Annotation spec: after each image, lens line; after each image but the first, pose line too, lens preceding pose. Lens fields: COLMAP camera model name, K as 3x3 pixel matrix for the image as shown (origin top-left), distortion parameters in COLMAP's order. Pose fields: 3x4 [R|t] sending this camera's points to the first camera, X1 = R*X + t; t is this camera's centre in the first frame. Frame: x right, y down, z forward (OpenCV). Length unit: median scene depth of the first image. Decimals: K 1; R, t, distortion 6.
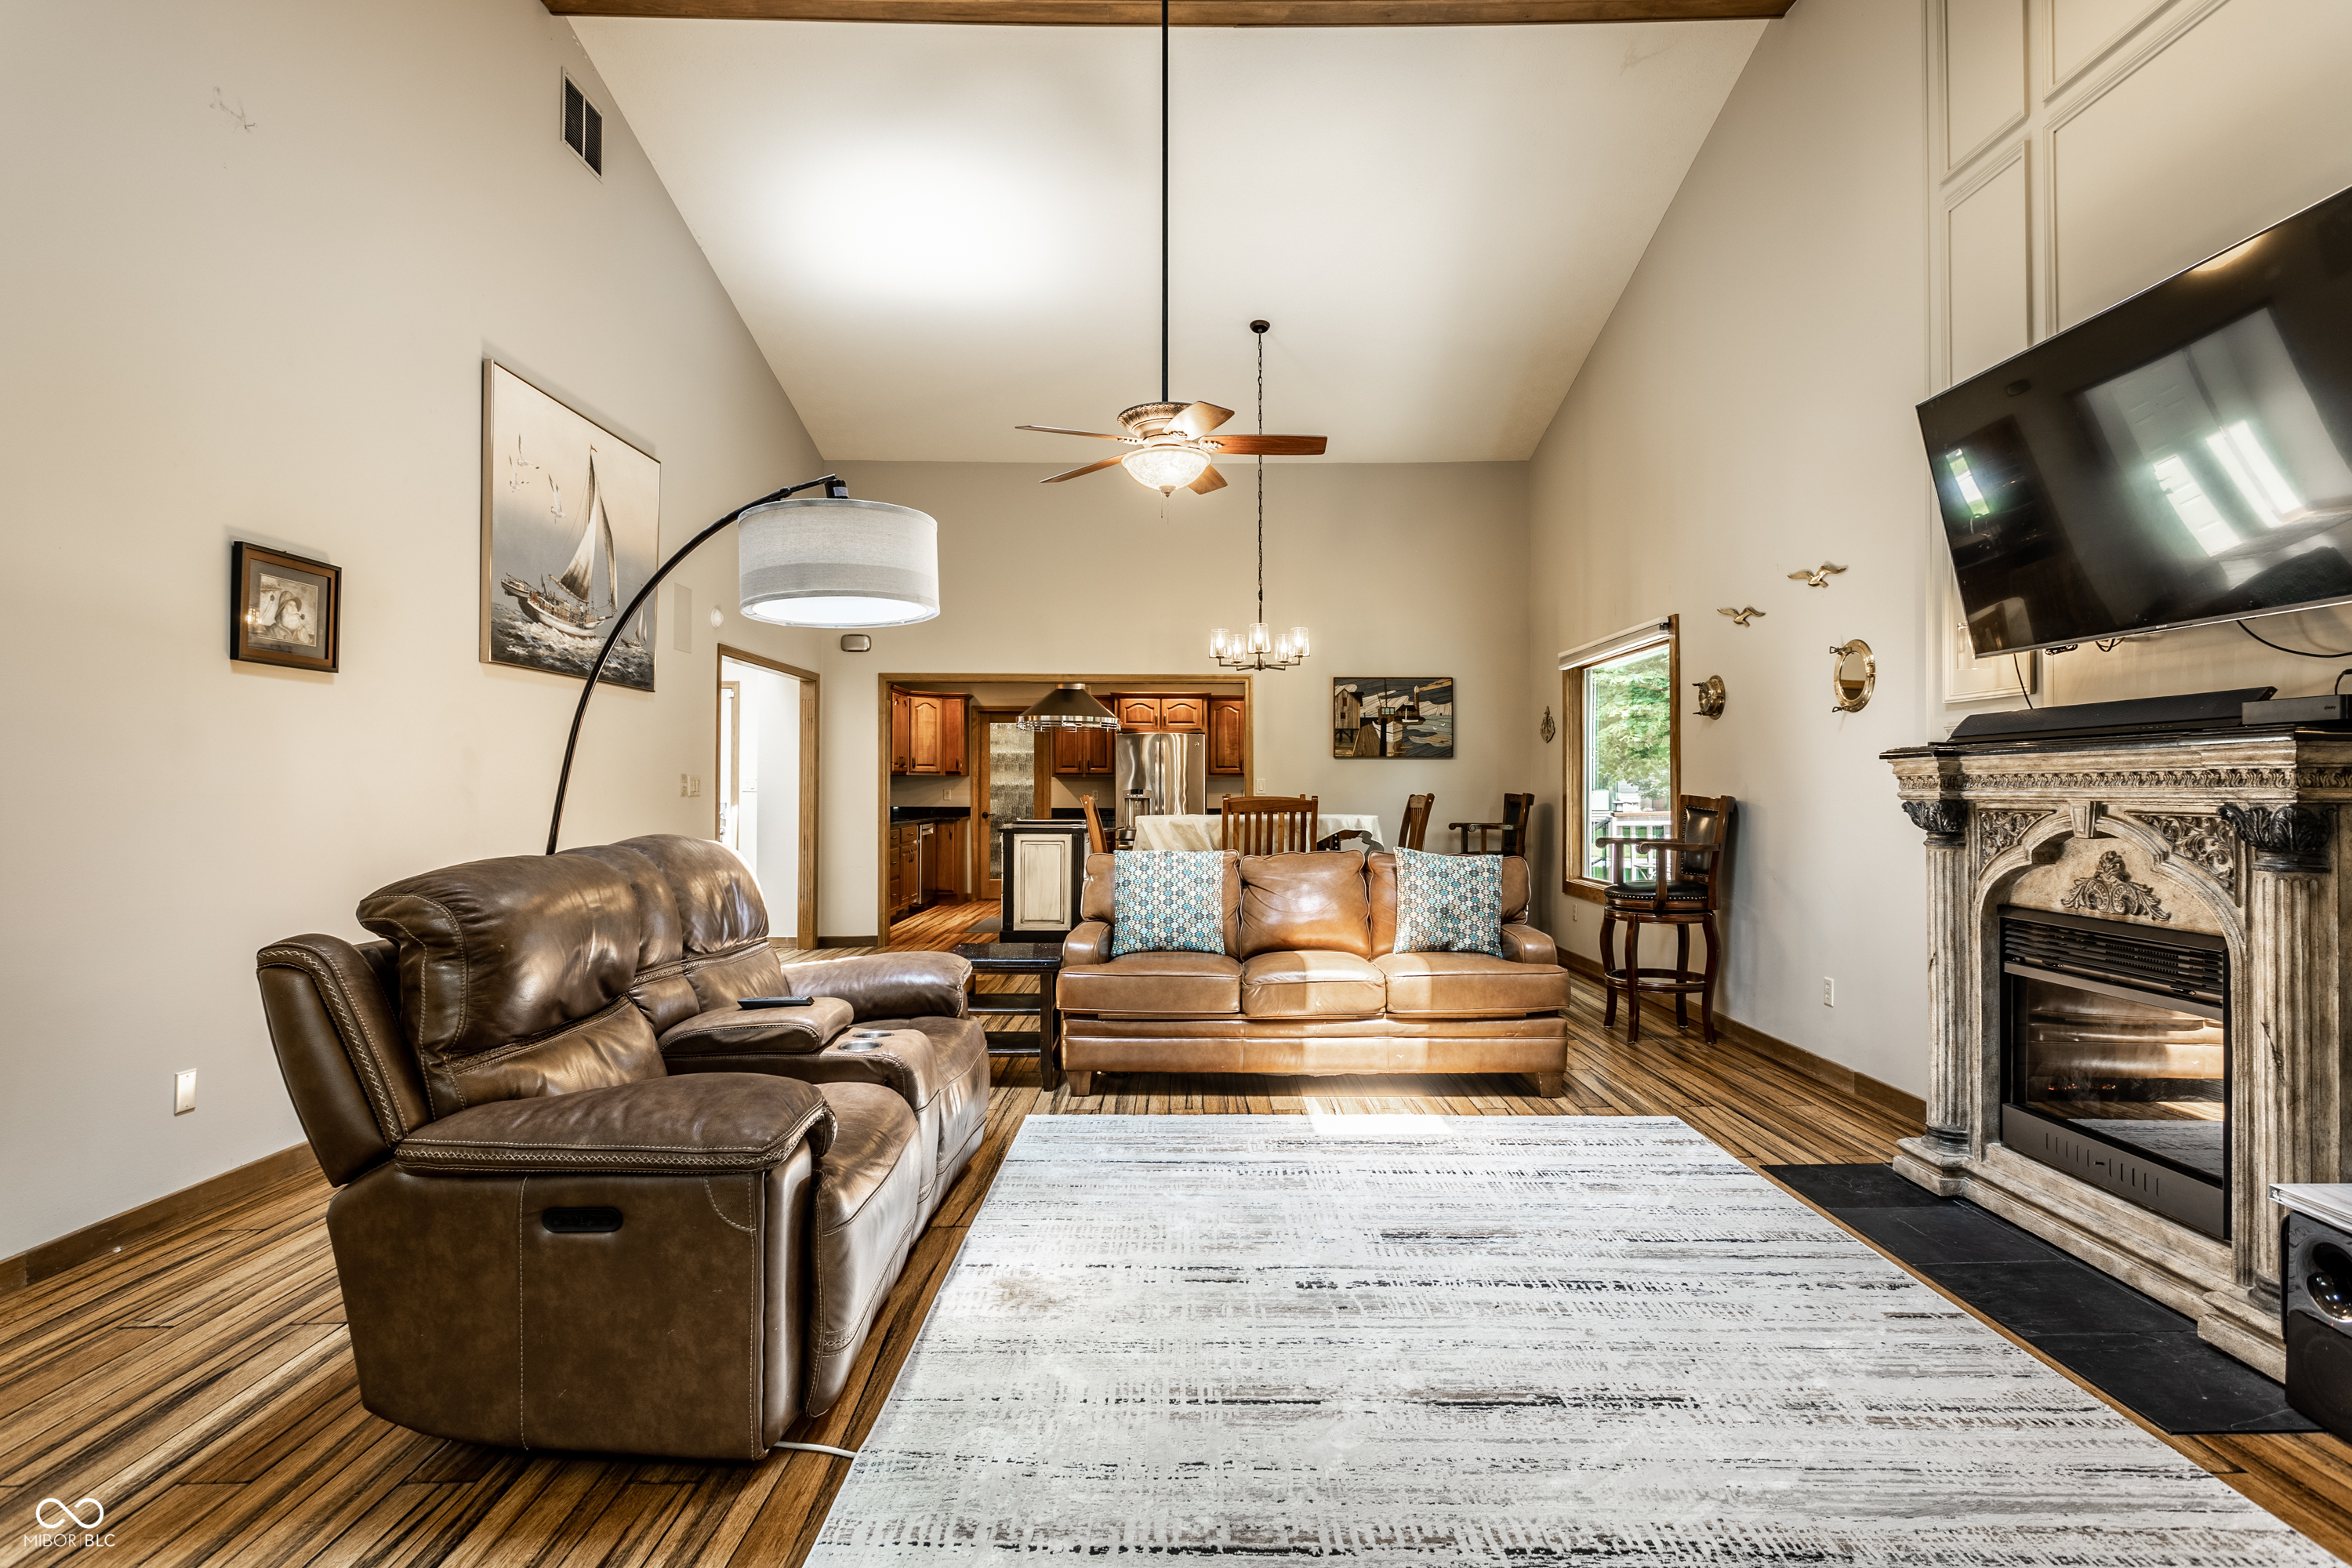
lens RADIAL K [[1226.3, 0, 1189.1], [0, 1226.3, 775.1], [0, 0, 1]] dist [-0.014994, 0.010156]
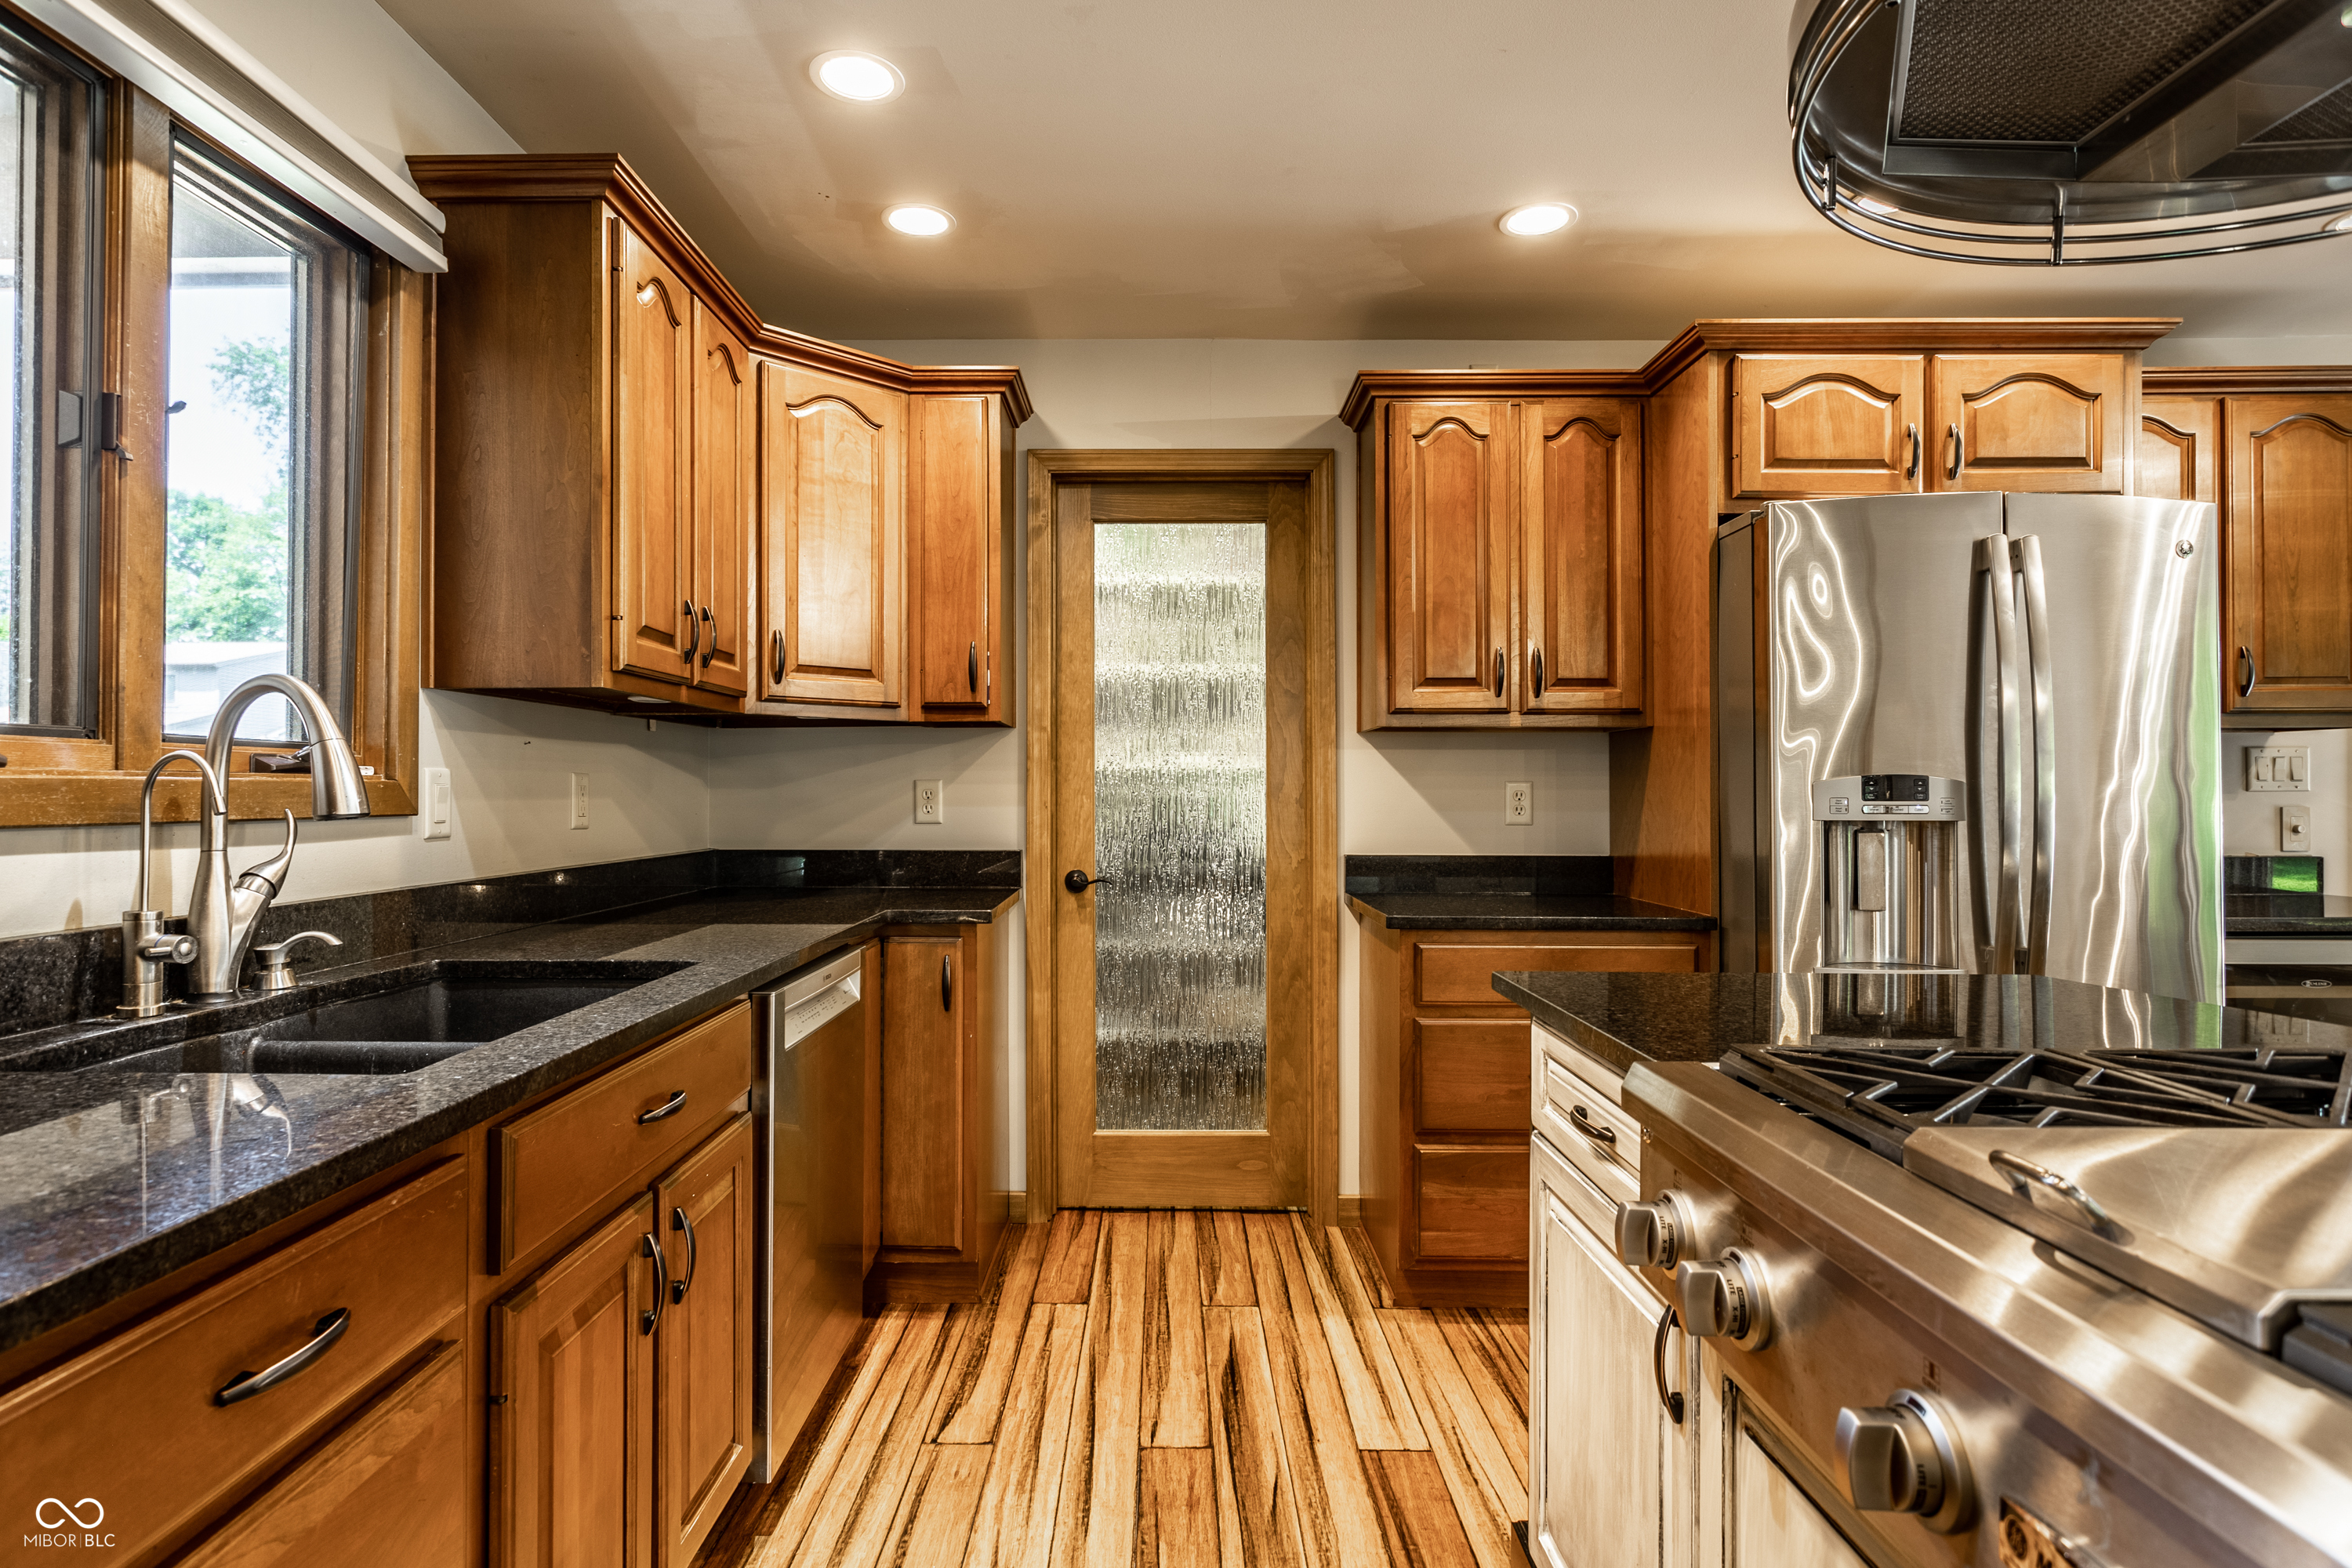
lens RADIAL K [[1214.1, 0, 1141.7], [0, 1214.1, 782.7], [0, 0, 1]] dist [-0.003099, 0.001082]
pose [[0.999875, 0.000442, -0.015781, -0.413329], [-0.000393, 0.999995, 0.003071, 0.031363], [0.015782, -0.003064, 0.999871, 2.074016]]
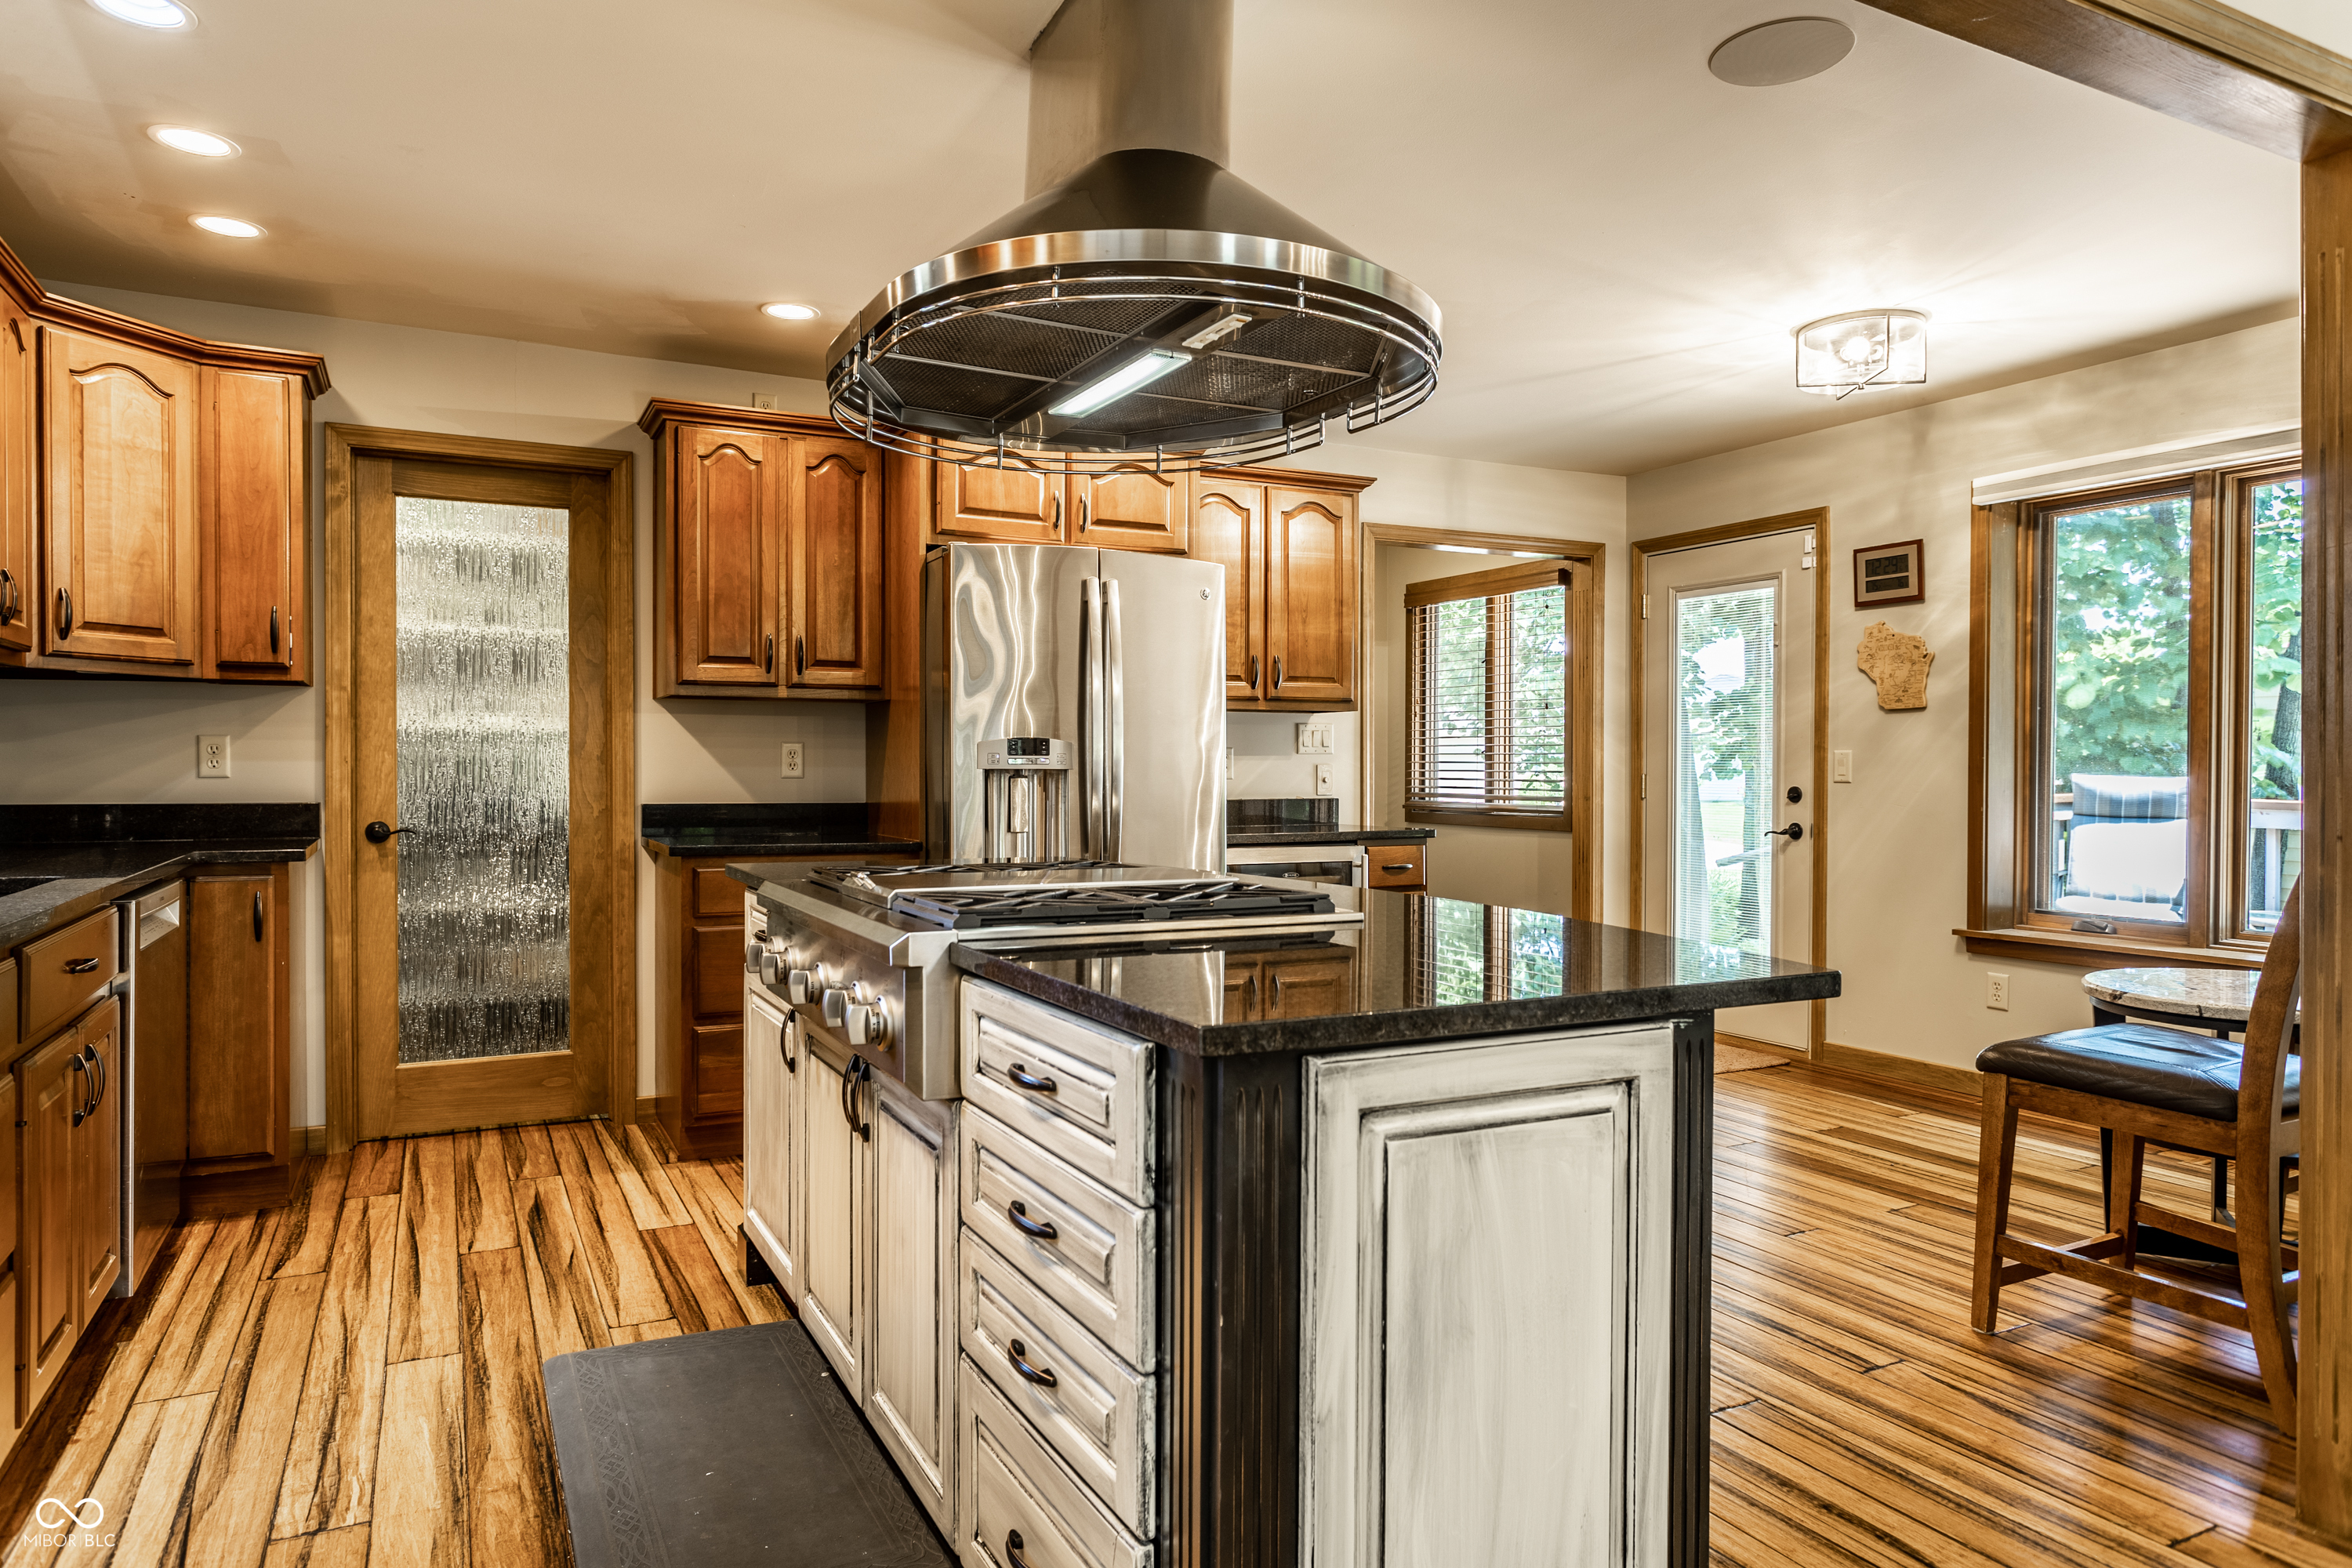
lens RADIAL K [[1447.9, 0, 1165.1], [0, 1447.9, 779.8], [0, 0, 1]] dist [-0.005306, 0.005164]
pose [[0.892101, -0.001401, 0.451833, -0.431955], [-0.007491, 0.999812, 0.017891, 0.038763], [-0.451773, -0.019345, 0.891923, 1.760802]]
